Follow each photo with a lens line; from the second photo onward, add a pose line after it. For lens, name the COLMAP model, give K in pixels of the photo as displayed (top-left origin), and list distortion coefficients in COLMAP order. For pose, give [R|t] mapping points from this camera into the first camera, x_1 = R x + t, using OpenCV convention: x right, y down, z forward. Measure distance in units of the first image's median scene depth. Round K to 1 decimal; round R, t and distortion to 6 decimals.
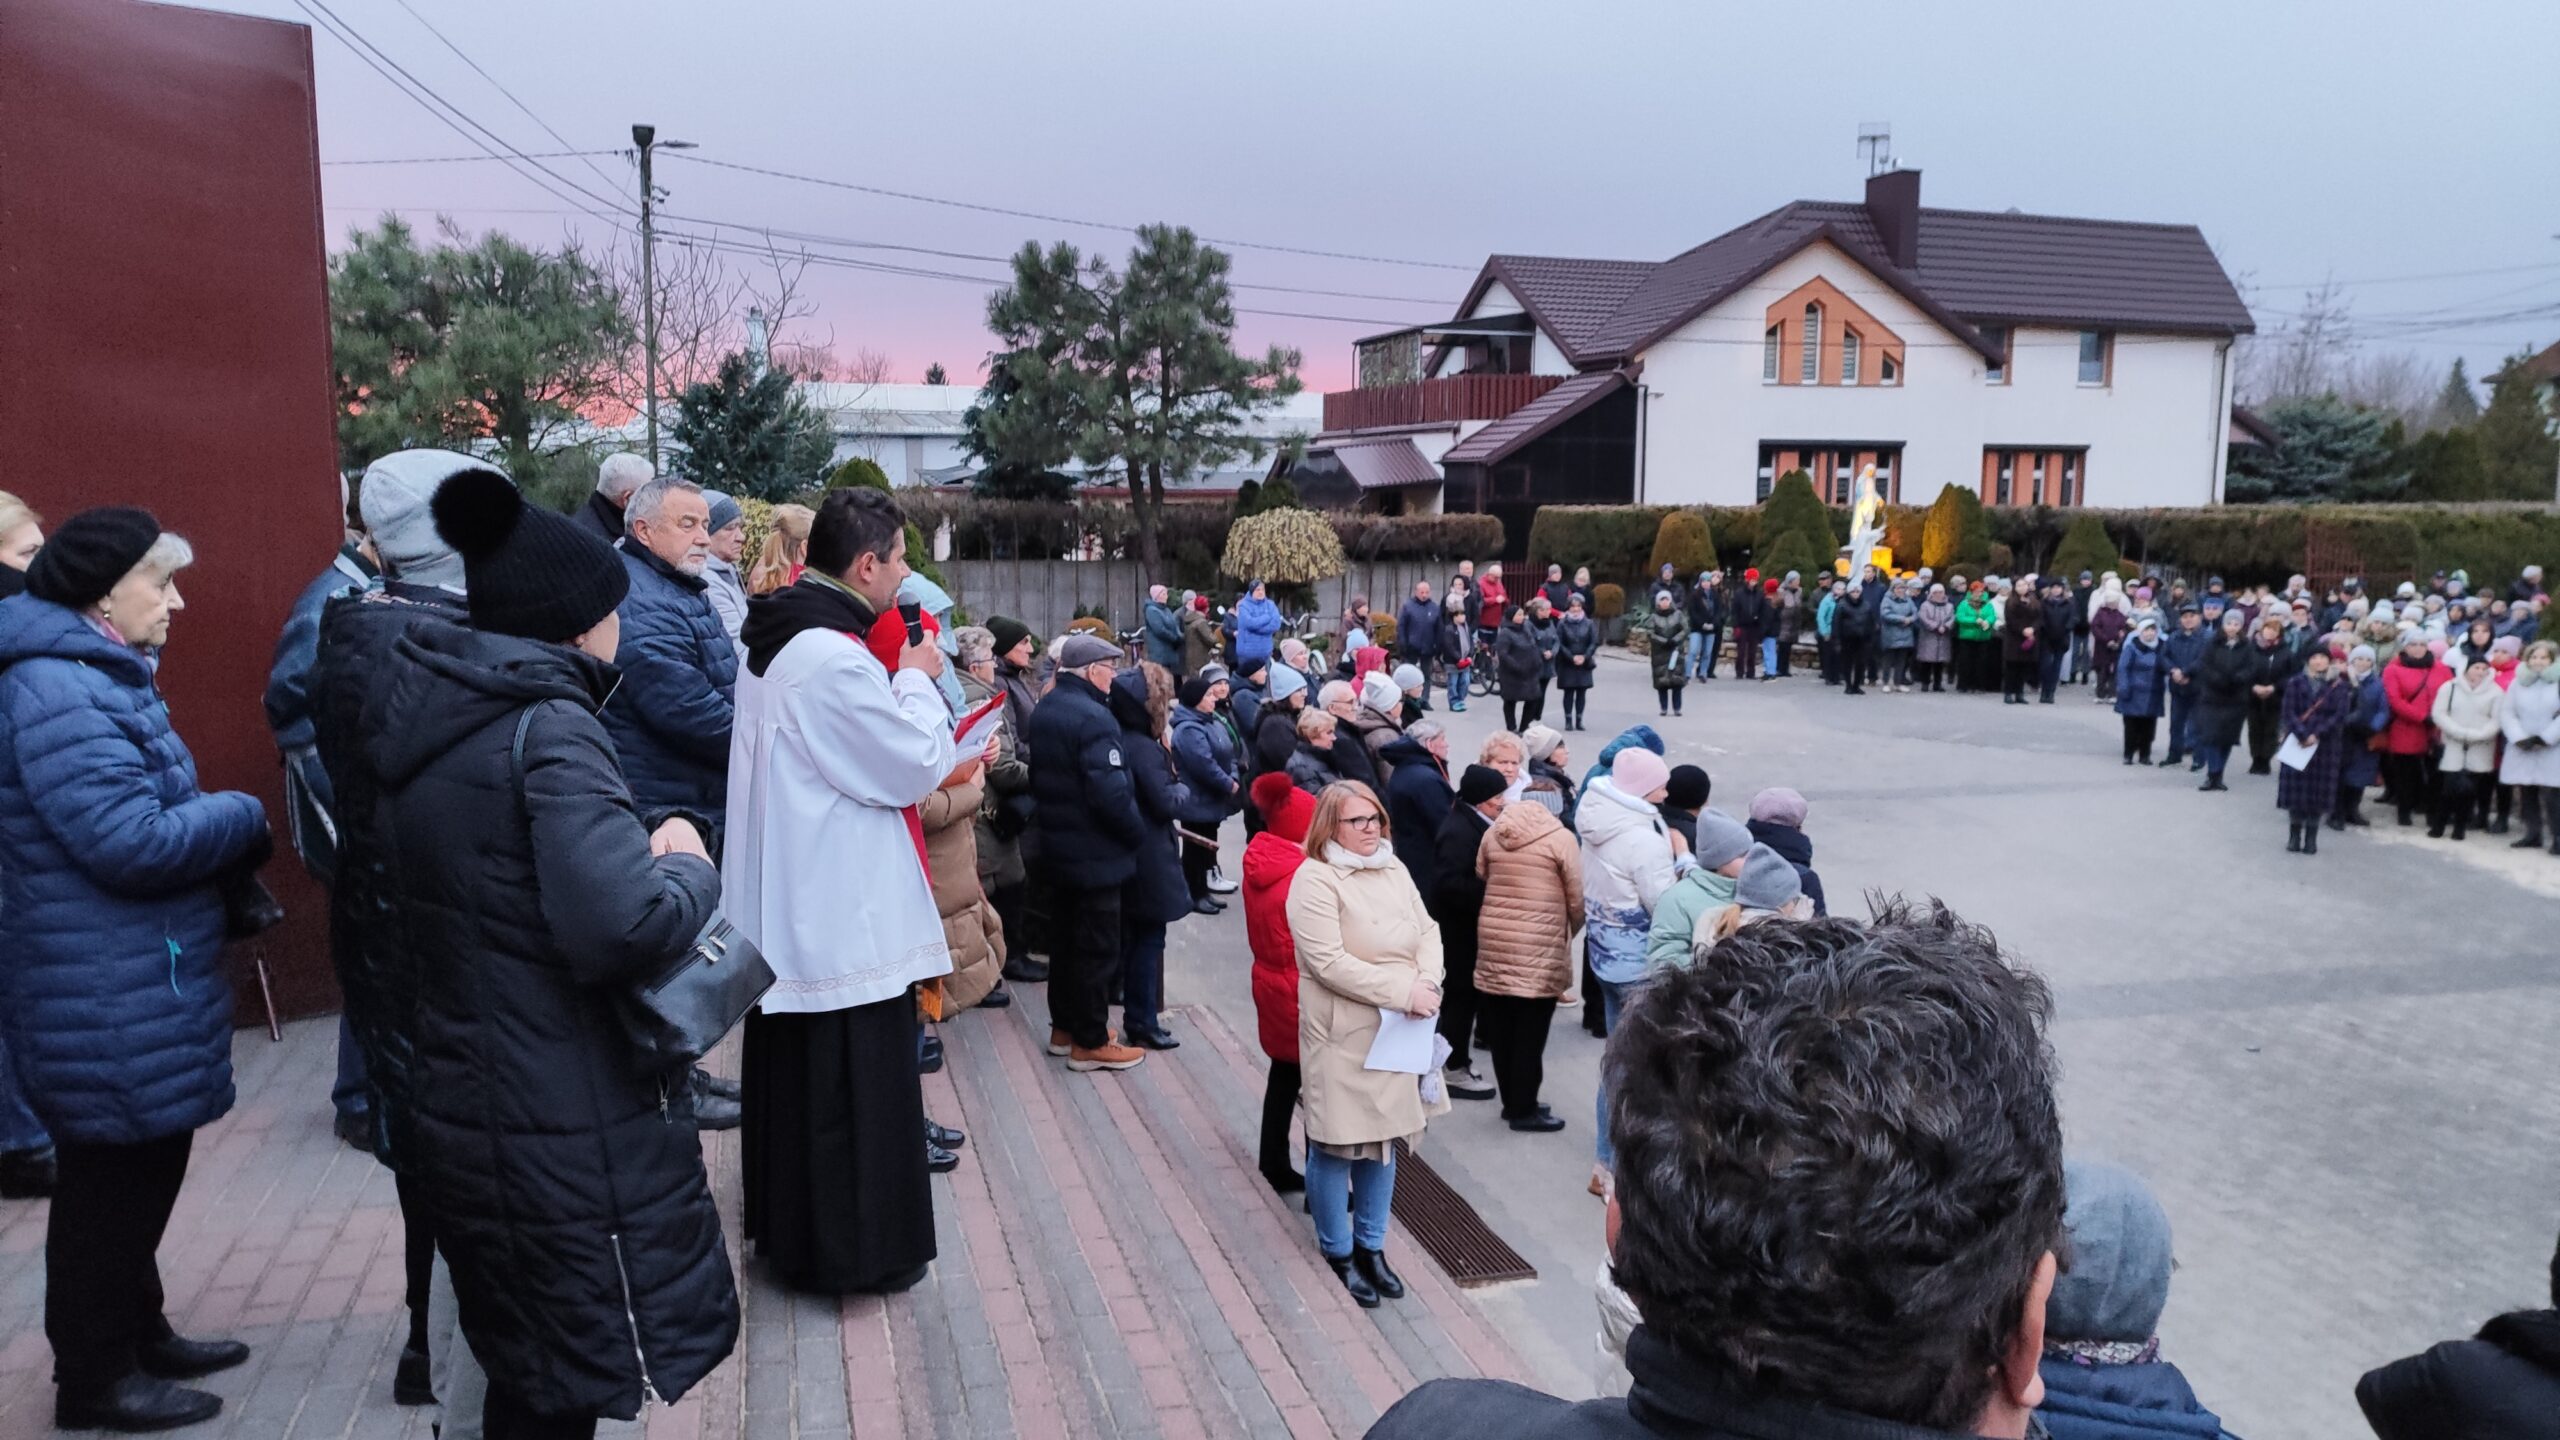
lens RADIAL K [[1800.7, 0, 1284.9], [0, 1800.7, 701.1], [0, 0, 1]] dist [0.037615, -0.034194]
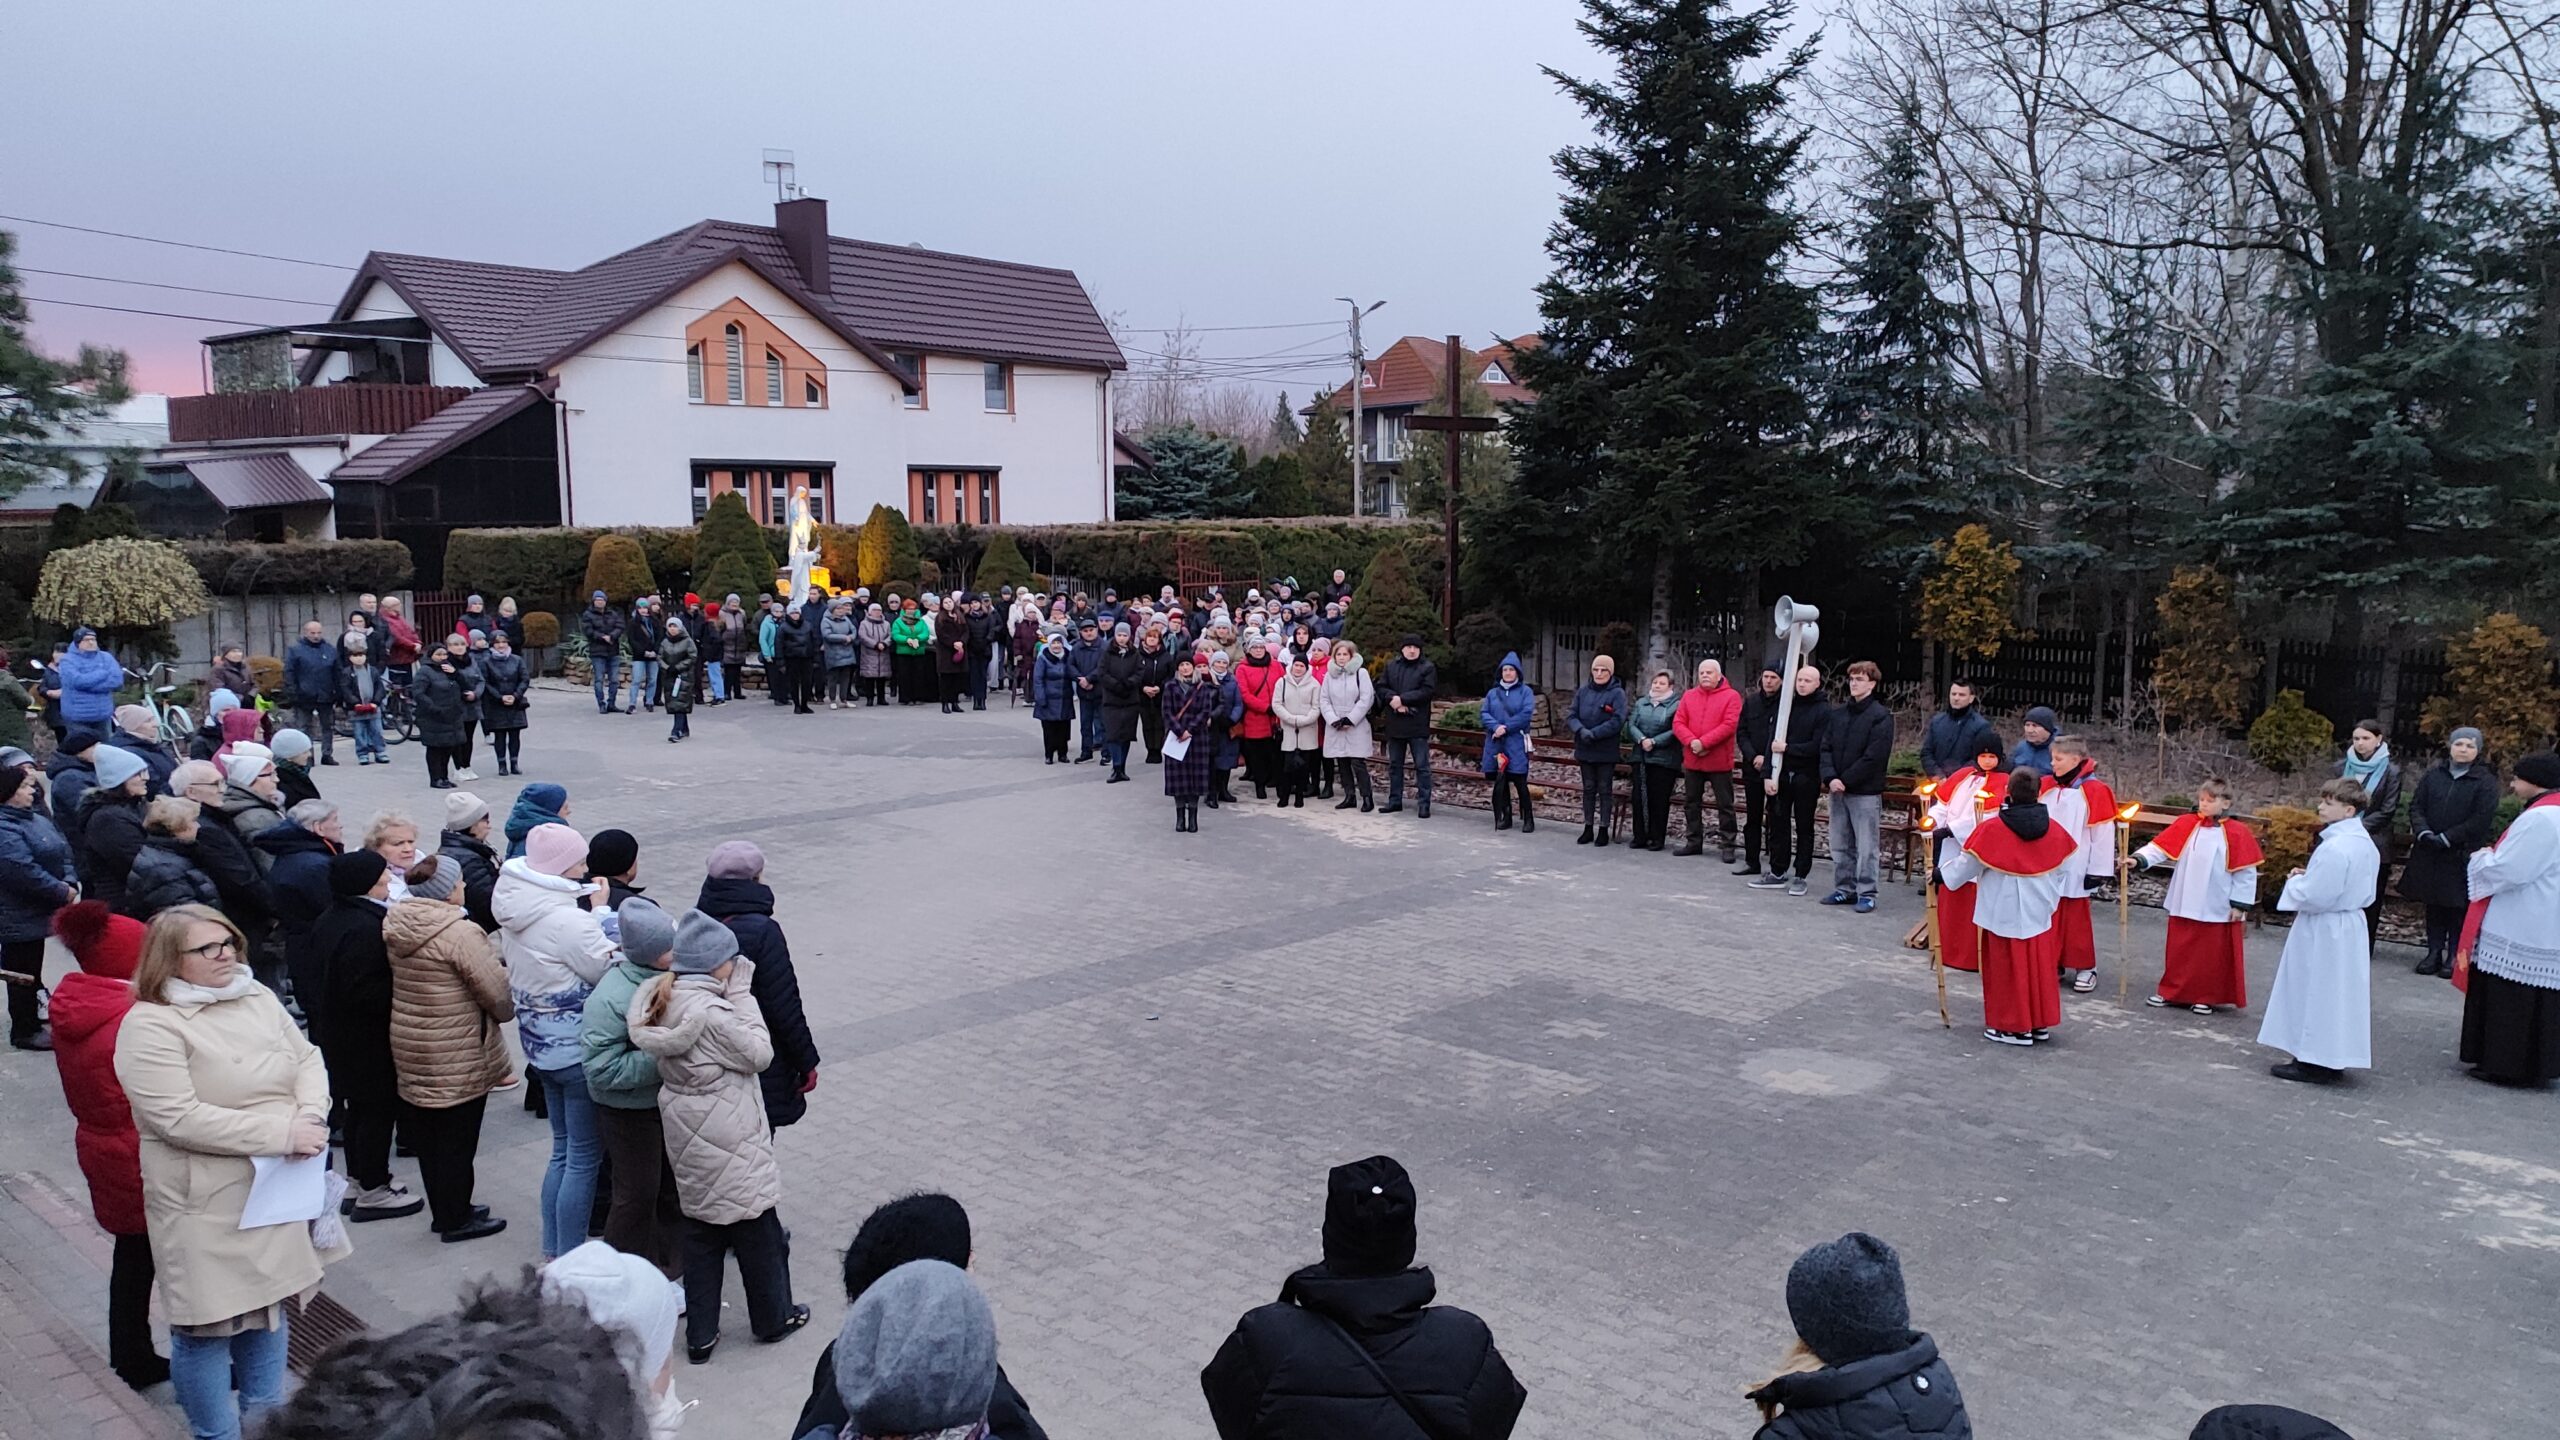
lens RADIAL K [[1800.7, 0, 1264.9], [0, 1800.7, 728.2], [0, 0, 1]] dist [0.037615, -0.034194]
pose [[0.849398, -0.072288, 0.522778, 0.004954], [0.068722, 0.997291, 0.026245, -0.005298], [-0.523259, 0.013634, 0.852065, -0.001469]]
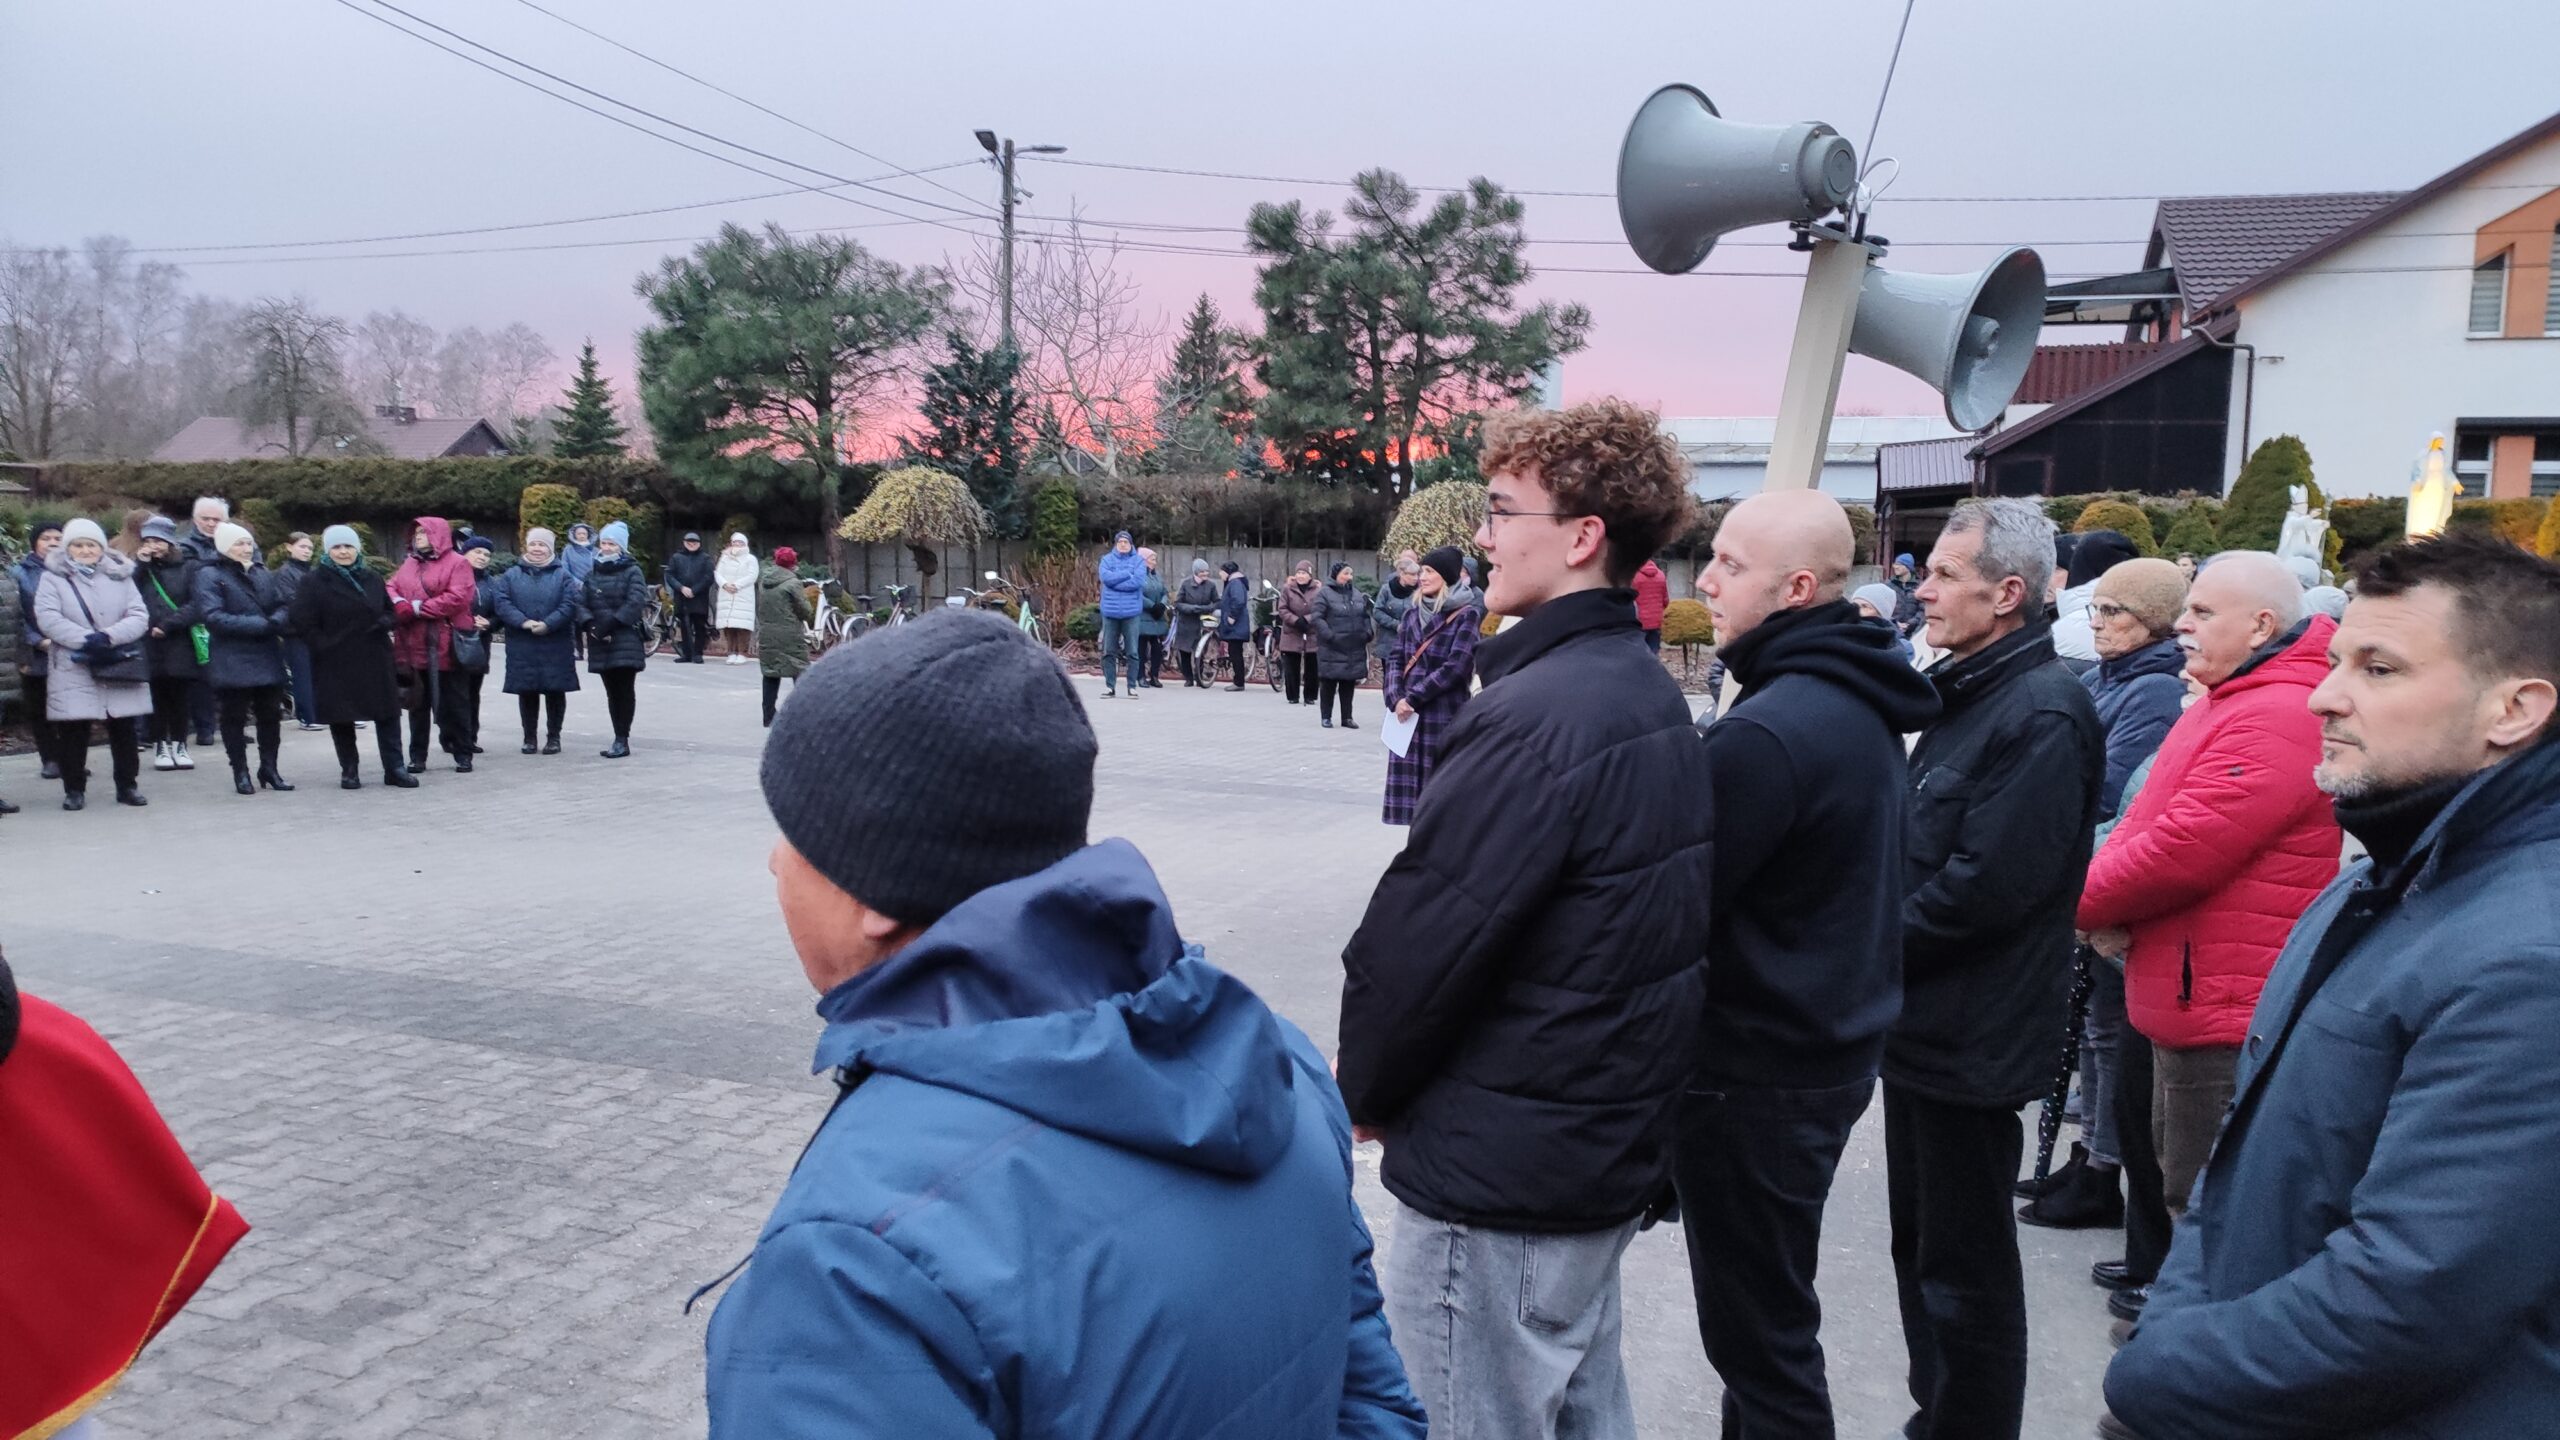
lens RADIAL K [[1800.7, 0, 1286.9], [0, 1800.7, 707.7], [0, 0, 1]] dist [0.037615, -0.034194]
pose [[0.798394, 0.069811, -0.598075, 0.550501], [-0.093737, 0.995557, -0.008925, 0.018744], [0.594794, 0.063187, 0.801391, 0.324827]]
